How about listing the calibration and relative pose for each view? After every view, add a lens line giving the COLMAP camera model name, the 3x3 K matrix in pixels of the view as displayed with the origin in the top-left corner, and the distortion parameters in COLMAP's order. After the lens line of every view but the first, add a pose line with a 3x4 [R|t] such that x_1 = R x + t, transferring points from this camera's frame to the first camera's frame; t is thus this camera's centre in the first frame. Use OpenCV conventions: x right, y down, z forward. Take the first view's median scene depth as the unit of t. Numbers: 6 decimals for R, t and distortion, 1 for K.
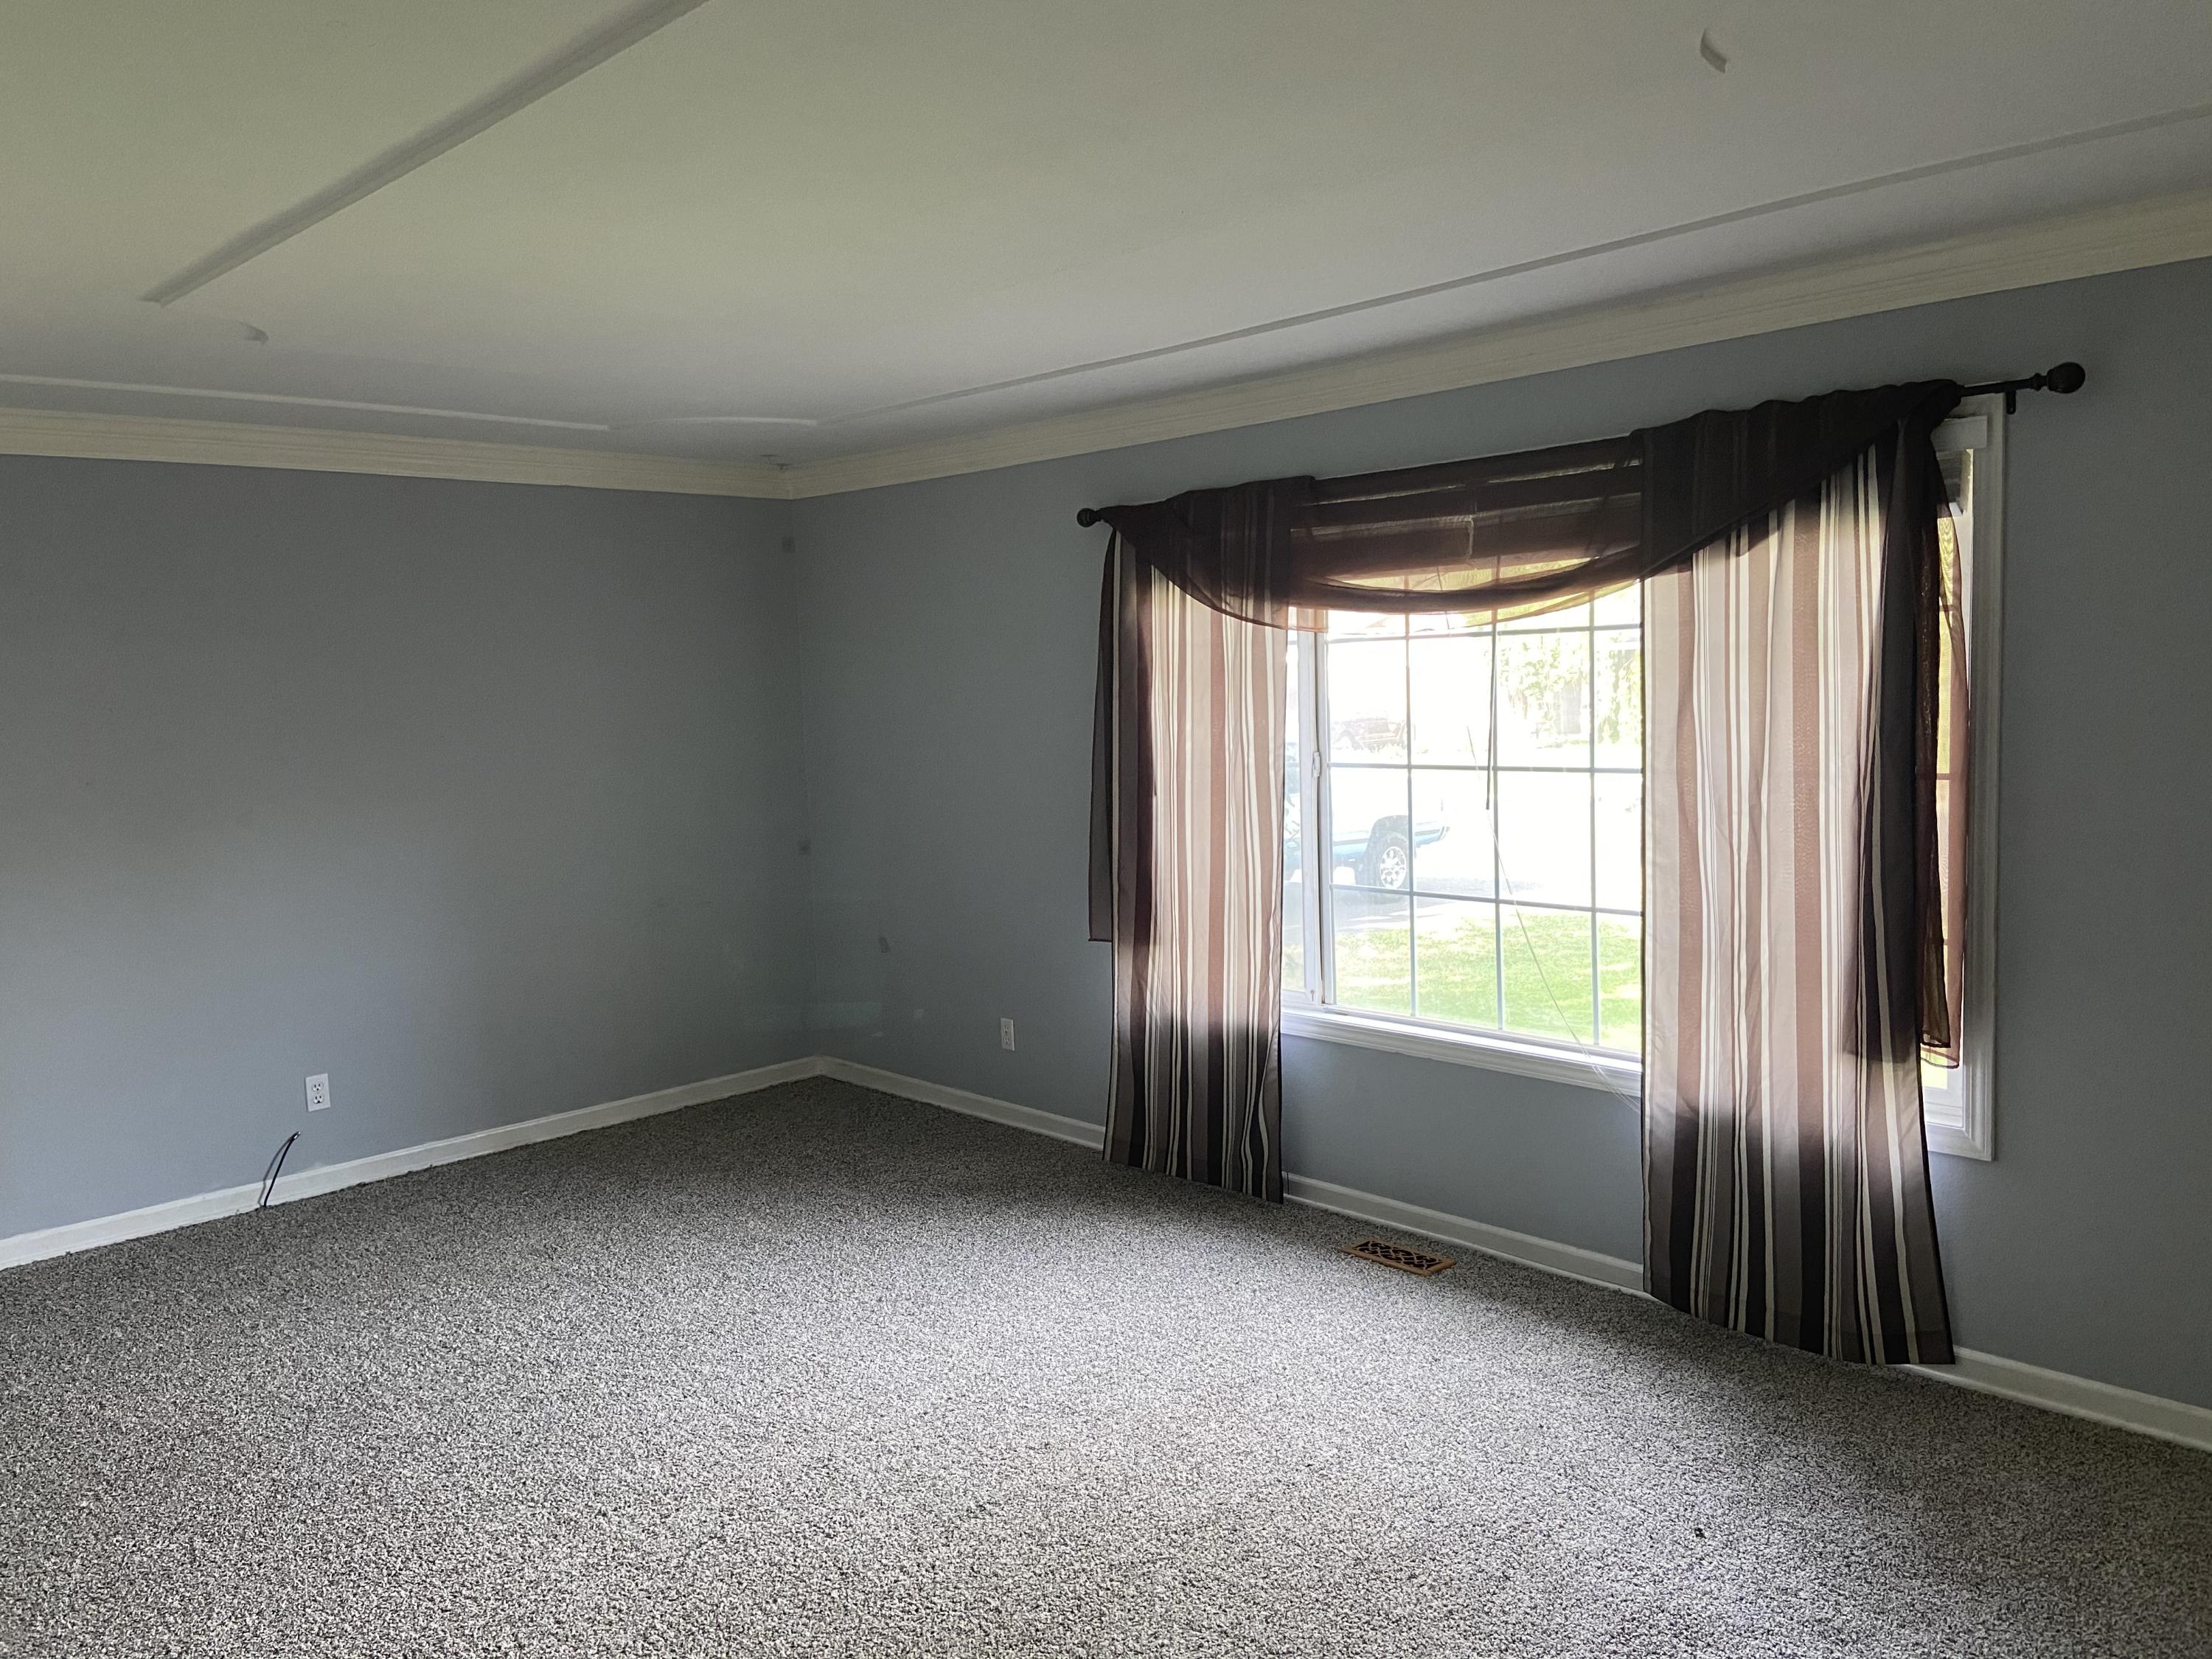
lens RADIAL K [[1685.4, 0, 1112.1], [0, 1685.4, 830.4], [0, 0, 1]] dist [0.015140, -0.025070]
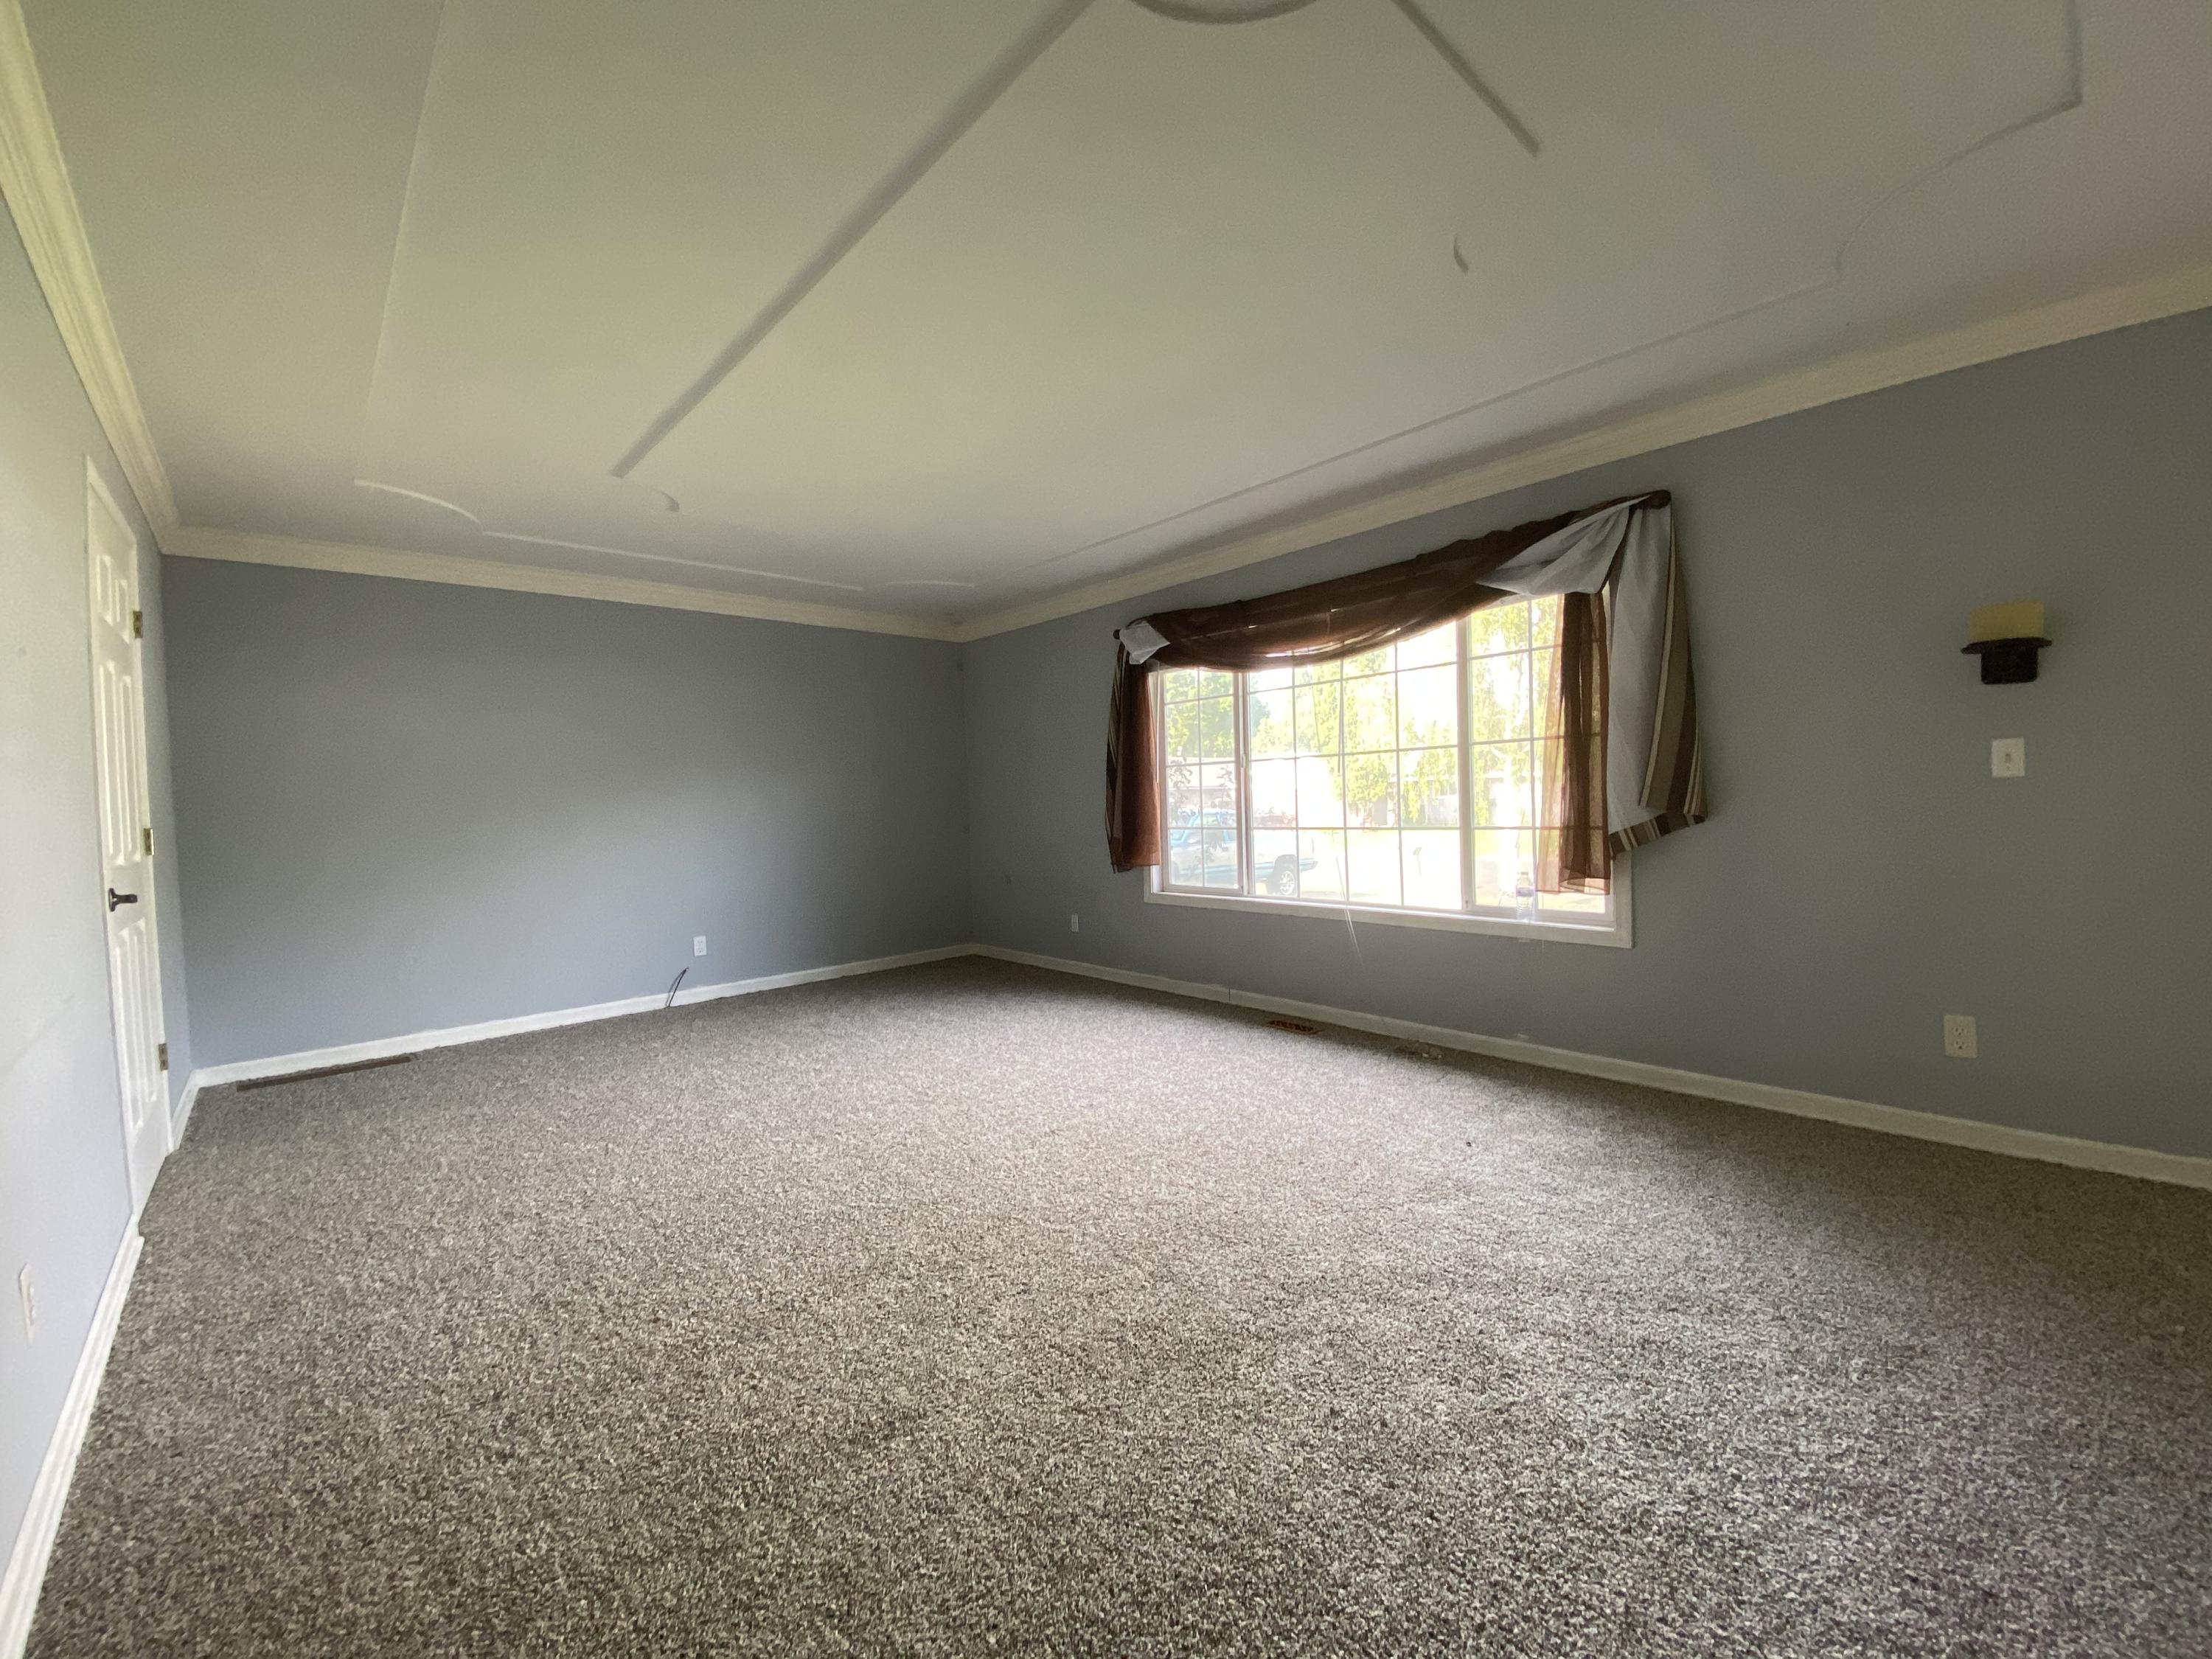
lens RADIAL K [[895.5, 0, 1110.8], [0, 895.5, 826.4], [0, 0, 1]] dist [-0.001700, 0.000029]
pose [[0.999544, 0.001725, -0.030135, 0.009260], [-0.003679, 0.997884, -0.064920, 0.135430], [0.029959, 0.065001, 0.997435, 0.053258]]
